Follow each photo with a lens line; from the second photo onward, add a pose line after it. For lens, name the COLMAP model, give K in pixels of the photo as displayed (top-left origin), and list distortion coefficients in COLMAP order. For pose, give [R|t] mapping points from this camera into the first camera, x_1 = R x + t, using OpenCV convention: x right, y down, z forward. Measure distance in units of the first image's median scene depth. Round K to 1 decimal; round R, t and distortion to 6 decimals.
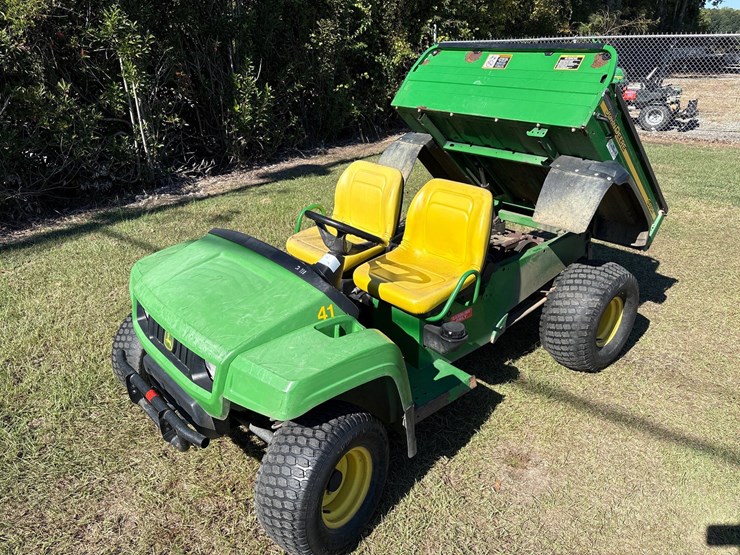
lens RADIAL K [[564.4, 0, 371.7], [0, 564.4, 278.2], [0, 0, 1]] dist [0.049612, -0.050626]
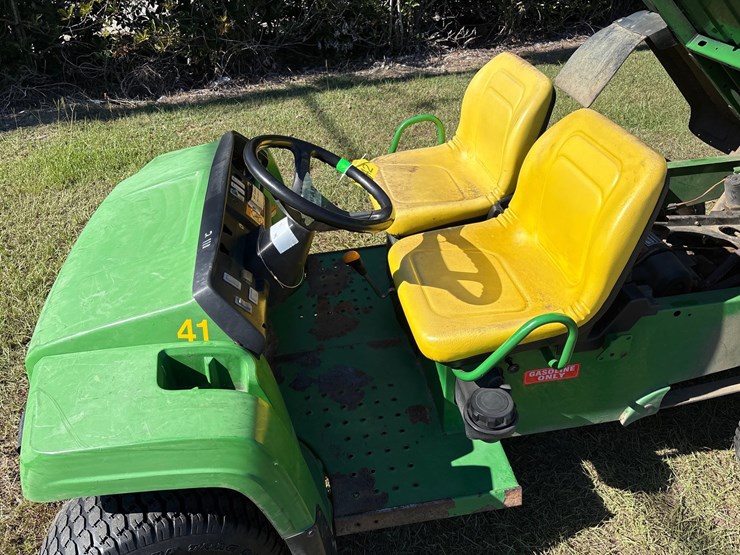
lens RADIAL K [[564.4, 0, 372.0], [0, 564.4, 280.1], [0, 0, 1]] dist [0.049612, -0.050626]
pose [[0.846624, 0.298490, -0.440603, 0.199931], [-0.199683, 0.945584, 0.256900, -0.110519], [0.493309, -0.129517, 0.860158, 0.393175]]
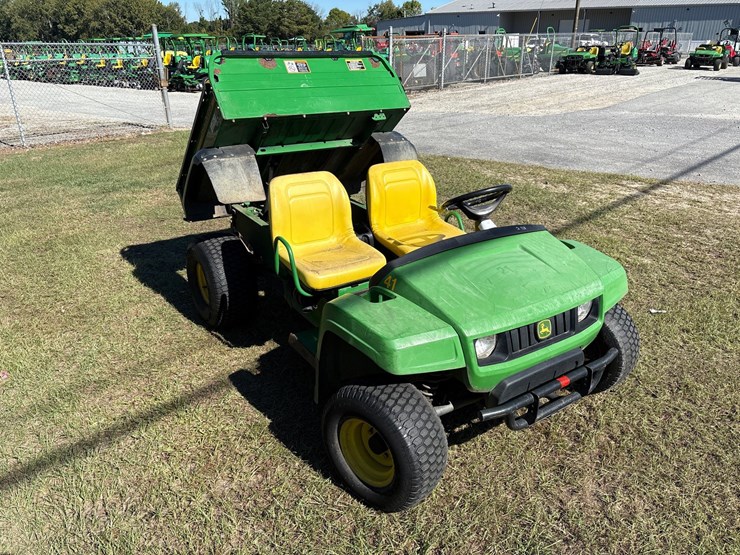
lens RADIAL K [[564.4, 0, 367.4], [0, 564.4, 275.1], [0, 0, 1]] dist [0.049612, -0.050626]
pose [[0.136093, -0.367125, 0.920162, -0.937746], [0.385262, 0.875308, 0.292249, -0.290258], [-0.912717, 0.314730, 0.260563, 0.698104]]
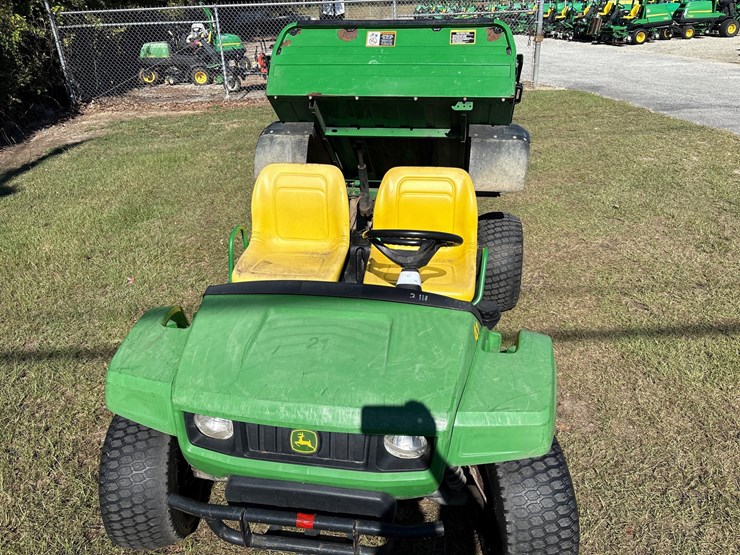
lens RADIAL K [[564.4, 0, 370.1], [0, 564.4, 275.1], [0, 0, 1]] dist [0.049612, -0.050626]
pose [[0.771484, -0.289455, 0.566594, -0.457951], [0.263116, 0.955952, 0.130102, -0.123229], [-0.579295, 0.048708, 0.813661, 0.232416]]
